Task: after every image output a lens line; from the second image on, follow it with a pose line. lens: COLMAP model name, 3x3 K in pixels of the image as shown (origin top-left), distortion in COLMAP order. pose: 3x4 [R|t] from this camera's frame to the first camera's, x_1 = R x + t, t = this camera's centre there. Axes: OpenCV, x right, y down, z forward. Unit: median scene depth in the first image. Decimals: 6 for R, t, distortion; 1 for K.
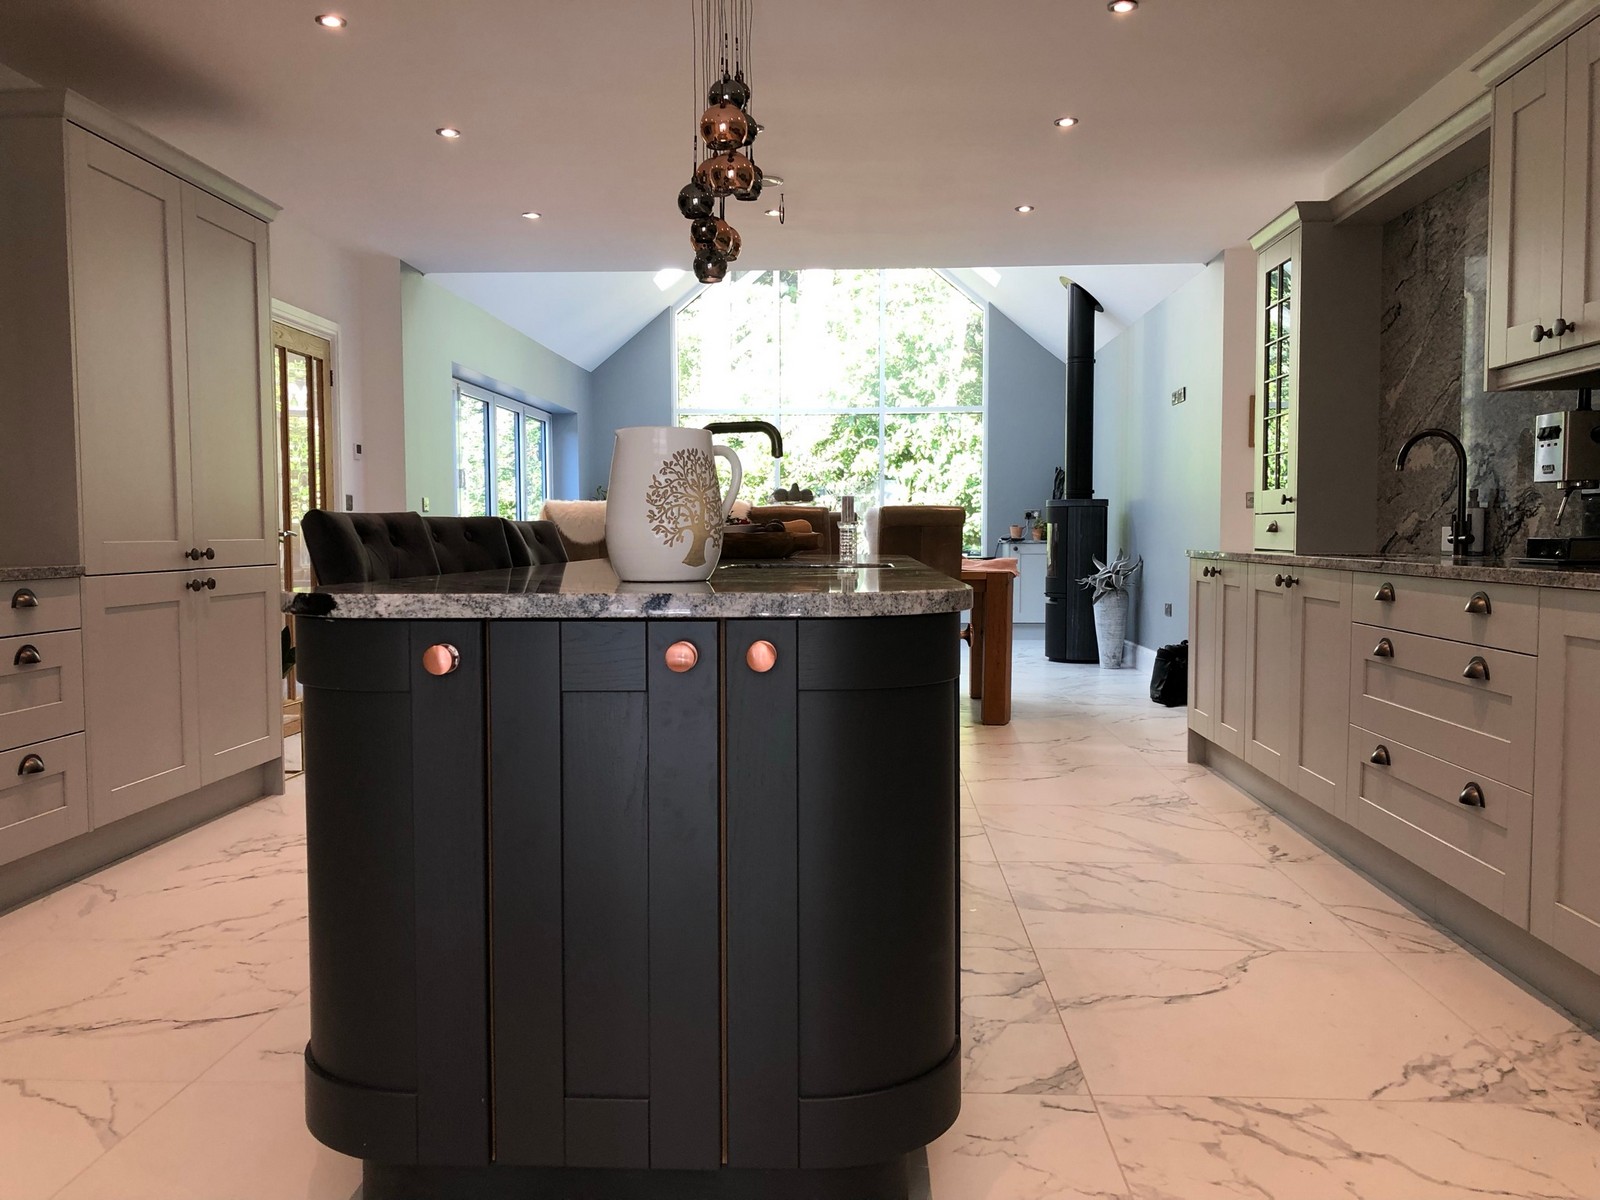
lens RADIAL K [[1320.6, 0, 805.4], [0, 1320.6, 611.7], [0, 0, 1]] dist [0.008043, 0.009620]
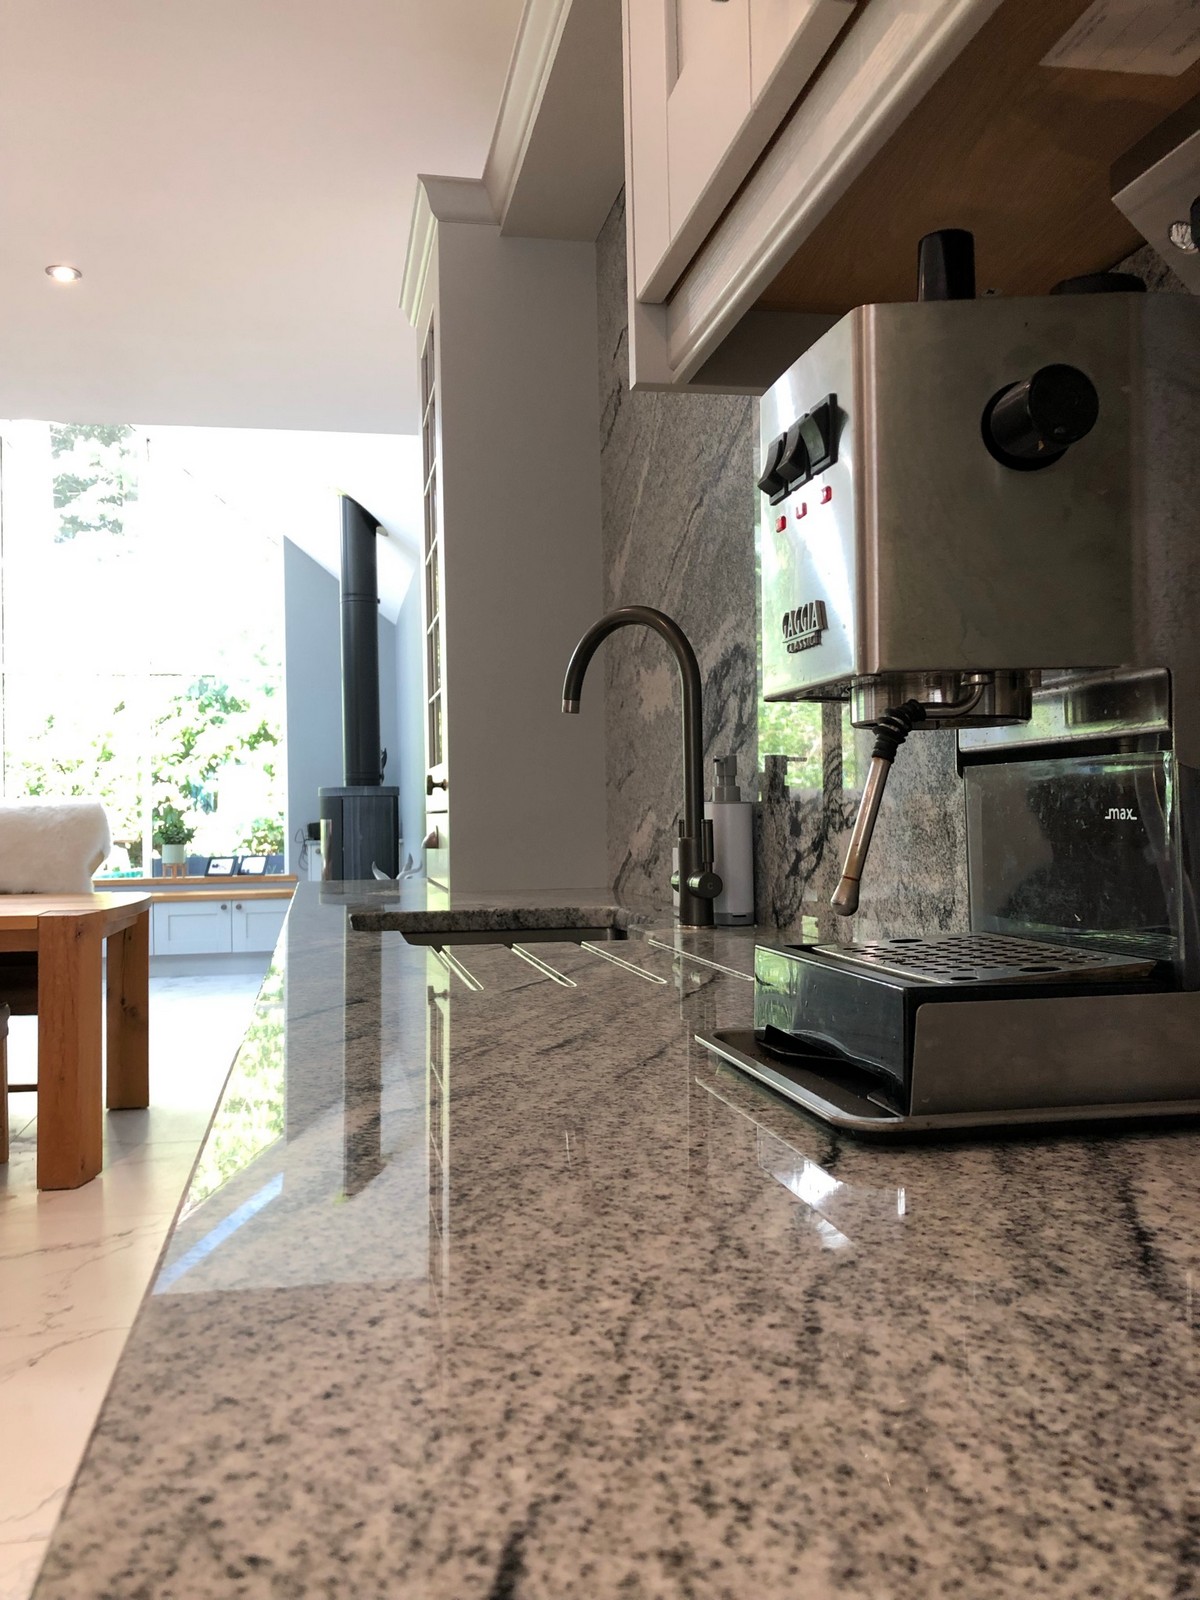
lens RADIAL K [[1320.6, 0, 592.1], [0, 1320.6, 782.5], [0, 0, 1]] dist [0.008043, 0.009620]
pose [[0.970572, -0.005635, 0.240744, 0.136764], [0.026731, 0.996069, -0.084451, -0.019271], [-0.239322, 0.088401, 0.966907, 0.232140]]
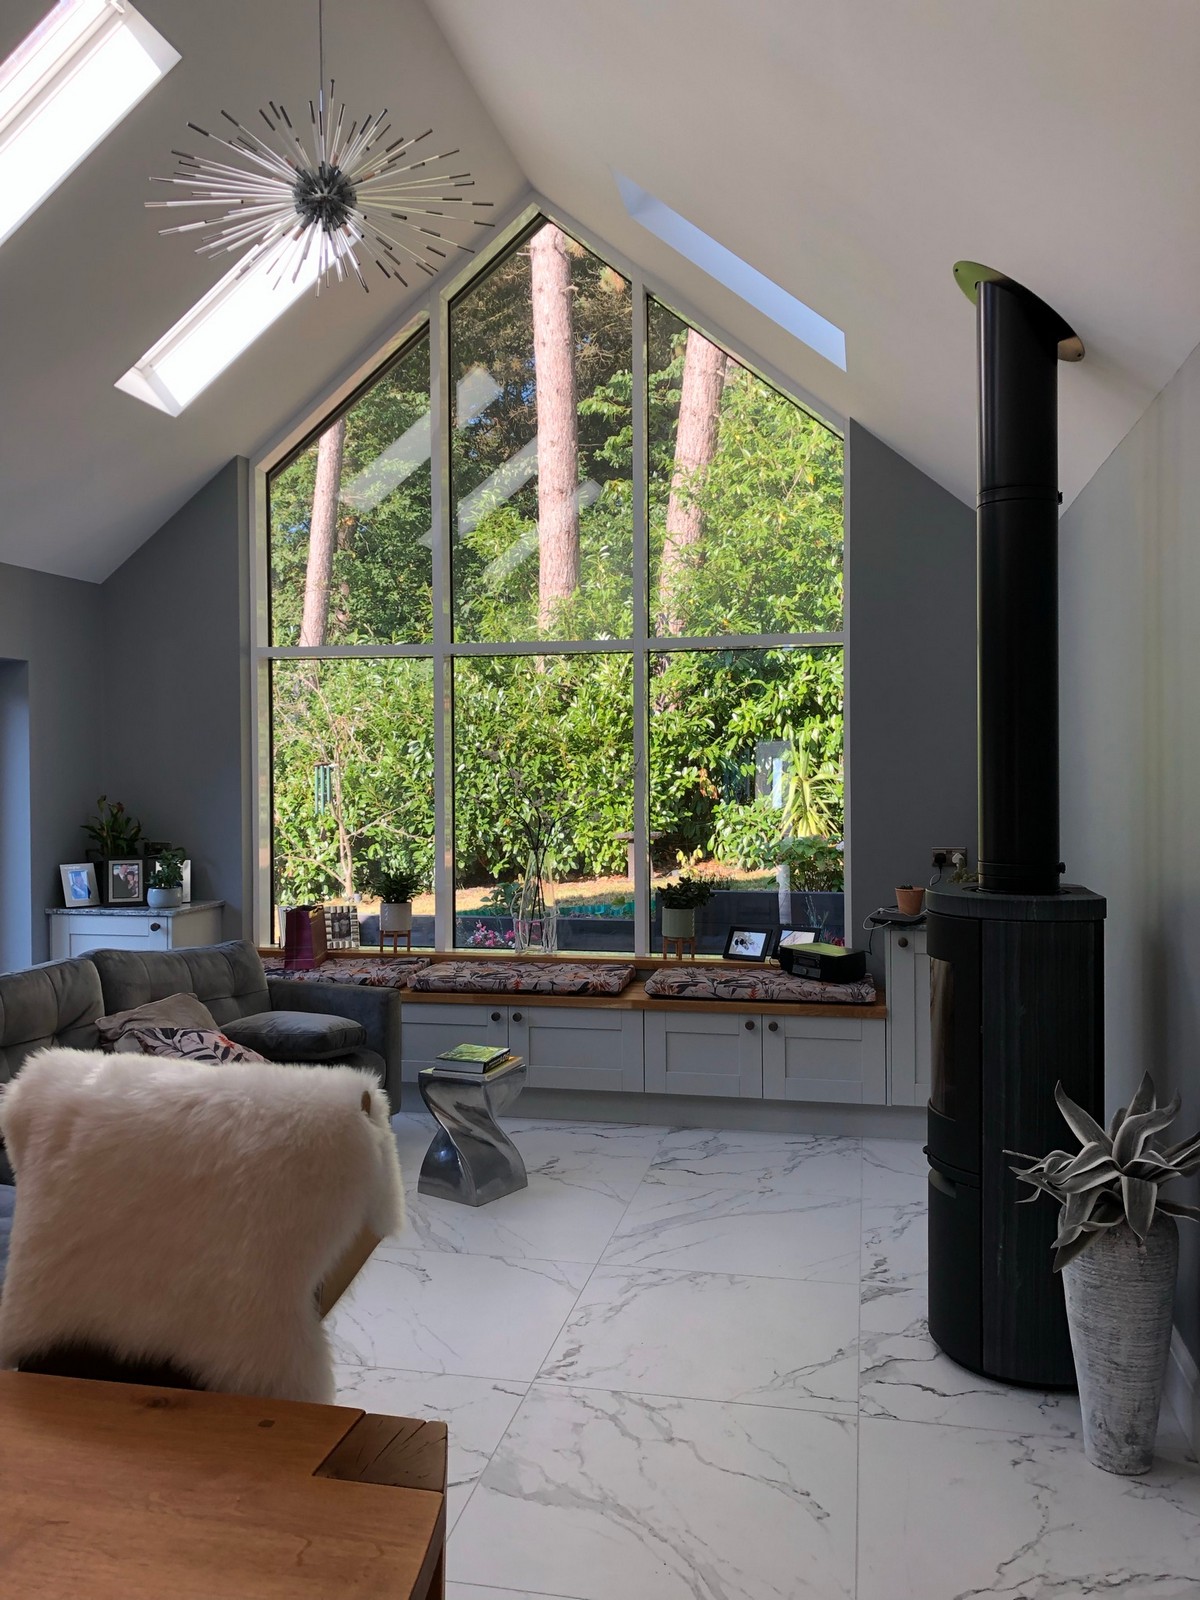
lens RADIAL K [[1315.1, 0, 644.0], [0, 1315.1, 769.7], [0, 0, 1]] dist [0.005860, -0.003176]
pose [[0.992274, -0.000579, -0.124063, 0.134392], [-0.006227, 0.998496, -0.054467, -0.087219], [0.123908, 0.054819, 0.990778, 0.567697]]
